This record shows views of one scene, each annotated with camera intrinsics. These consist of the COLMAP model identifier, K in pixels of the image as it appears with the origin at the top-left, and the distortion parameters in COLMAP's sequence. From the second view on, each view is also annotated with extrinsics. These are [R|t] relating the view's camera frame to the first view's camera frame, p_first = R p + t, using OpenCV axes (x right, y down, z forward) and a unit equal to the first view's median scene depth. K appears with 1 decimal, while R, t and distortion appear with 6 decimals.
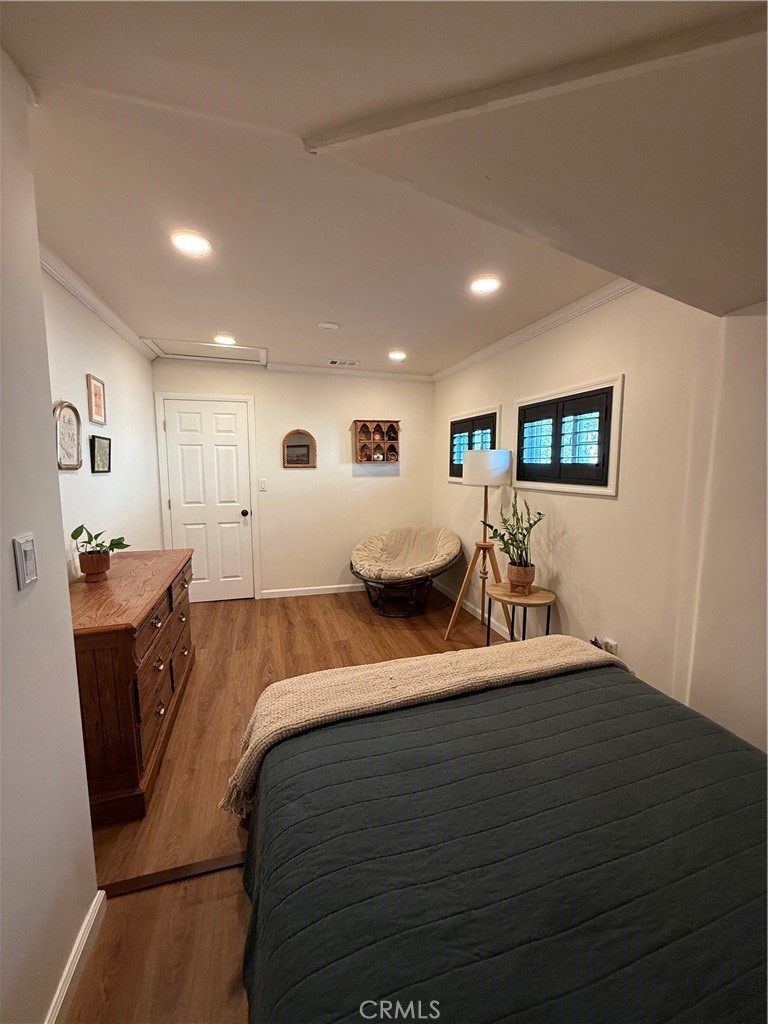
lens RADIAL K [[407.1, 0, 384.0], [0, 407.1, 512.0], [0, 0, 1]] dist [0.001812, -0.000016]
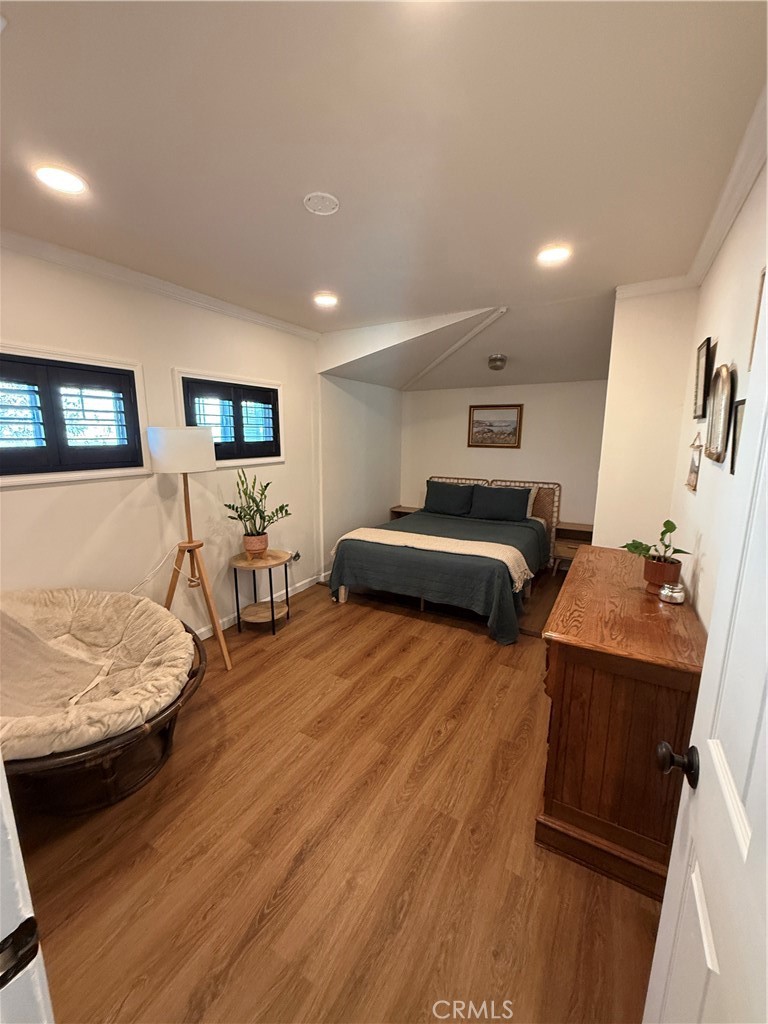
lens RADIAL K [[407.1, 0, 384.0], [0, 407.1, 512.0], [0, 0, 1]] dist [0.001812, -0.000016]
pose [[-0.691659, -0.133787, 0.709725, -0.602067], [0.088851, 0.959466, 0.267453, -0.170412], [-0.716738, 0.248046, -0.651736, 1.286634]]
